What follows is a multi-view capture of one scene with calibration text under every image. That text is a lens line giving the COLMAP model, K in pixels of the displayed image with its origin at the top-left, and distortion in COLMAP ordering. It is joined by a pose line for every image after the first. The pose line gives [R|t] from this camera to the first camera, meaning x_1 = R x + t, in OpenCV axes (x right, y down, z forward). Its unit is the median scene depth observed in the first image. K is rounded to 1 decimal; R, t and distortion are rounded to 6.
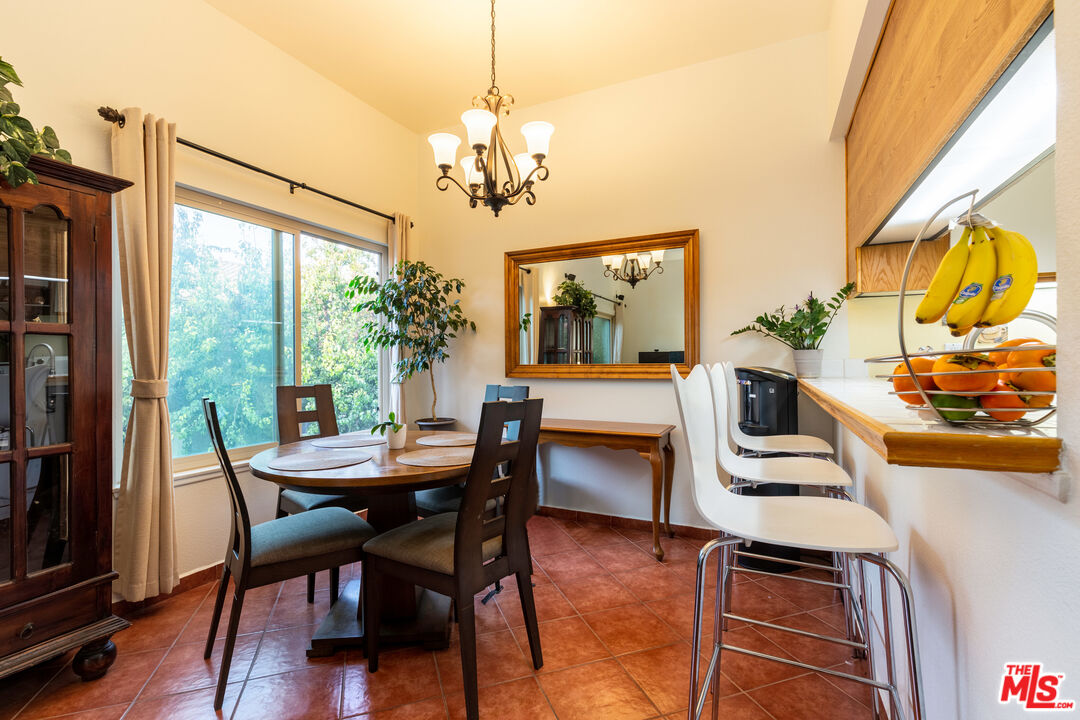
lens RADIAL K [[478.8, 0, 541.5], [0, 478.8, 359.6], [0, 0, 1]] dist [-0.000161, -0.000393]
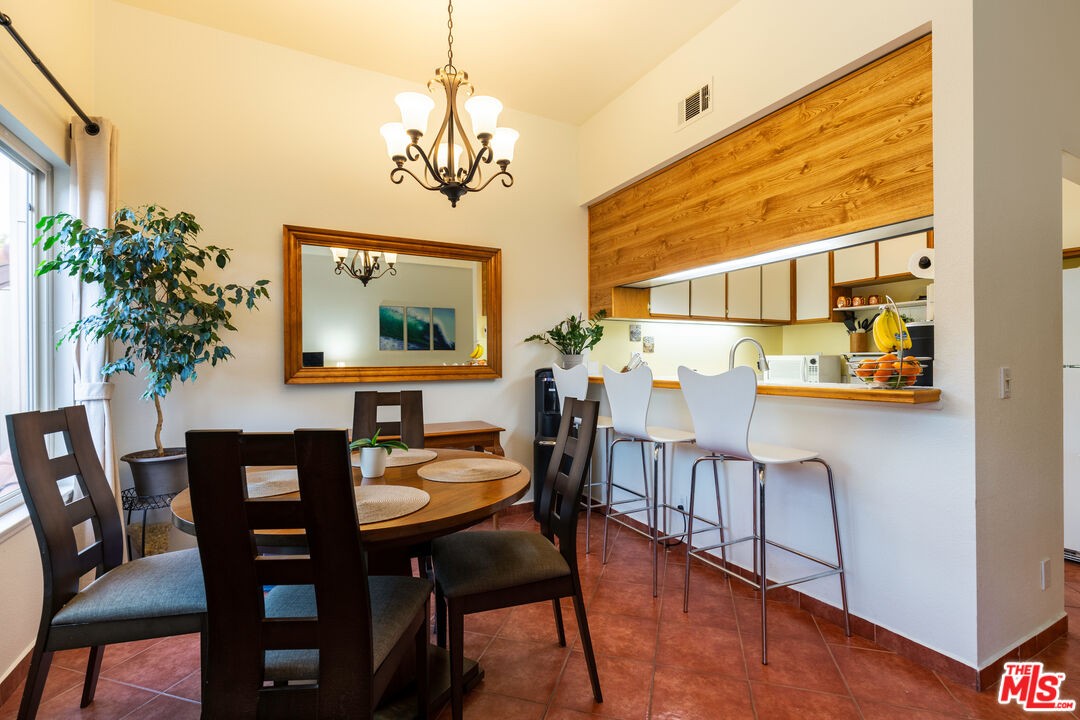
lens RADIAL K [[478.8, 0, 541.5], [0, 478.8, 359.6], [0, 0, 1]] dist [-0.000161, -0.000393]
pose [[0.595192, 0.005205, 0.803567, -0.633138], [-0.002236, 0.999986, -0.004821, 0.000148], [-0.803581, 0.001073, 0.595195, 0.269188]]
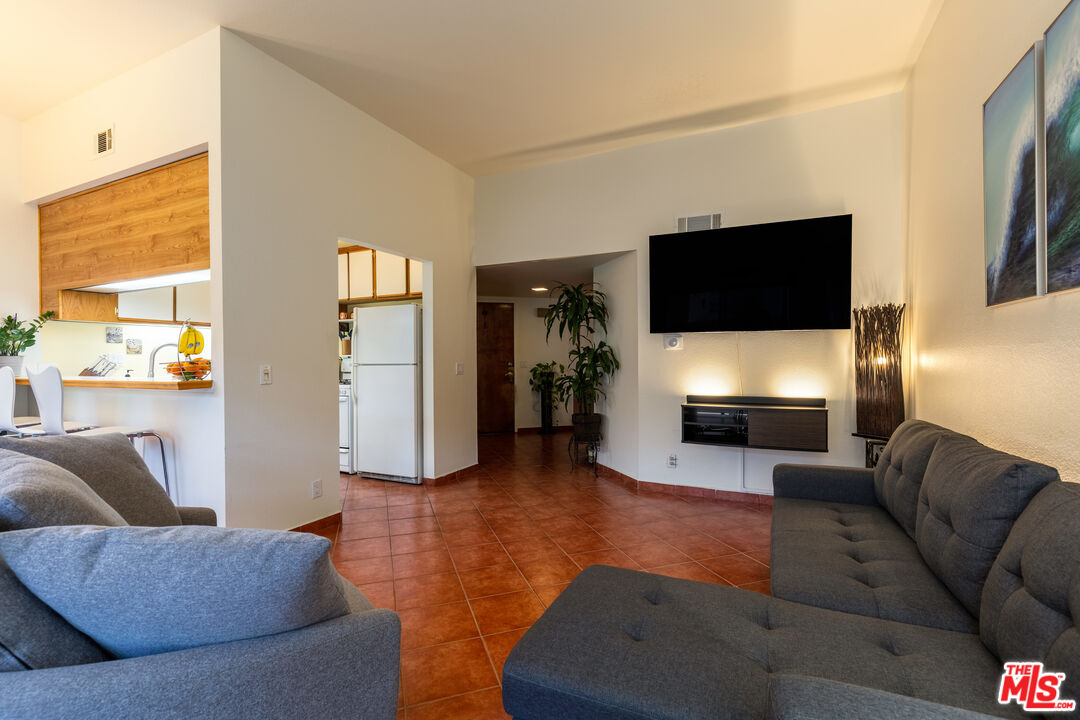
lens RADIAL K [[478.8, 0, 541.5], [0, 478.8, 359.6], [0, 0, 1]] dist [-0.000161, -0.000393]
pose [[0.000552, 0.005059, 0.999987, -0.811223], [0.003539, 0.999981, -0.005061, 0.000845], [-0.999994, 0.003542, 0.000534, -0.502523]]
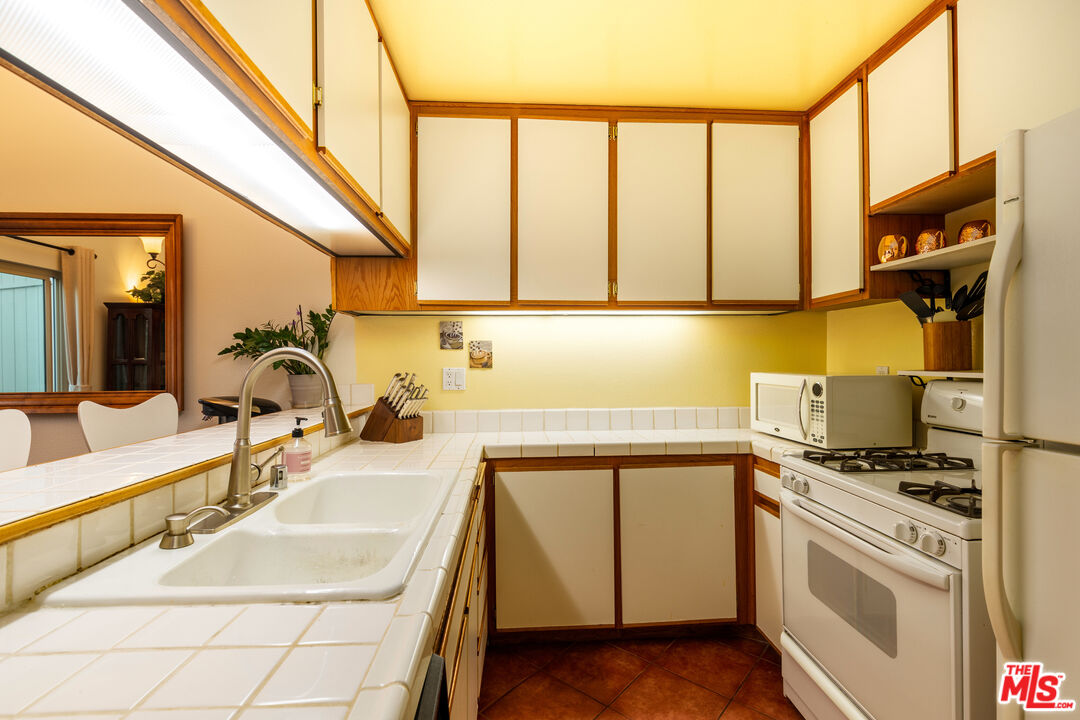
lens RADIAL K [[478.8, 0, 541.5], [0, 478.8, 359.6], [0, 0, 1]] dist [-0.000161, -0.000393]
pose [[0.870389, 0.003969, 0.492348, 0.528917], [-0.001578, 0.999985, -0.005272, -0.045134], [-0.492362, 0.003812, 0.870382, 0.070060]]
